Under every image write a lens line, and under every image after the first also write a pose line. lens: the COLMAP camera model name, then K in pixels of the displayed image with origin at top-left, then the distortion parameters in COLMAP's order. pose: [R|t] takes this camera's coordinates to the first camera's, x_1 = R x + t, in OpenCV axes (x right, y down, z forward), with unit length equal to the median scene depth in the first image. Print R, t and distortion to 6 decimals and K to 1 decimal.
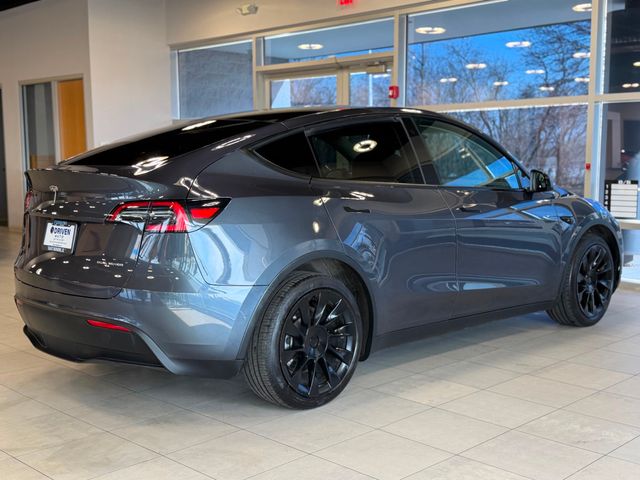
lens RADIAL K [[801.0, 0, 320.0], [0, 801.0, 240.0], [0, 0, 1]] dist [0.206057, -0.569358]
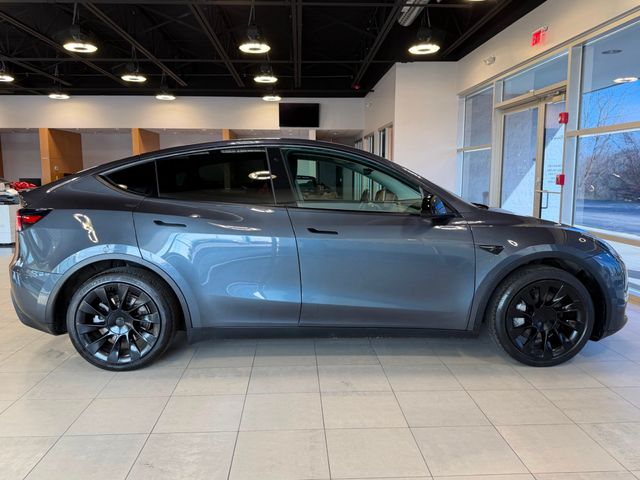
lens RADIAL K [[528.2, 0, 320.0], [0, 528.2, 240.0], [0, 0, 1]] dist [0.010317, -0.003292]
pose [[0.741432, 0.090549, -0.664891, 0.625652], [-0.072868, 0.995859, 0.054366, -0.060605], [0.667060, 0.008141, 0.744960, 0.449290]]
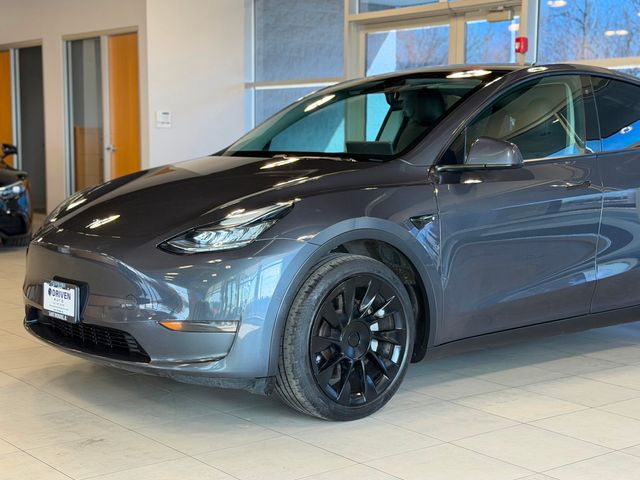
lens RADIAL K [[1053.5, 0, 320.0], [0, 1053.5, 240.0], [0, 0, 1]] dist [0.131603, -0.048713]
pose [[0.992545, 0.021938, -0.119889, 0.048291], [-0.022791, 0.999724, -0.005751, 0.026710], [0.119729, 0.008441, 0.992771, -0.066316]]
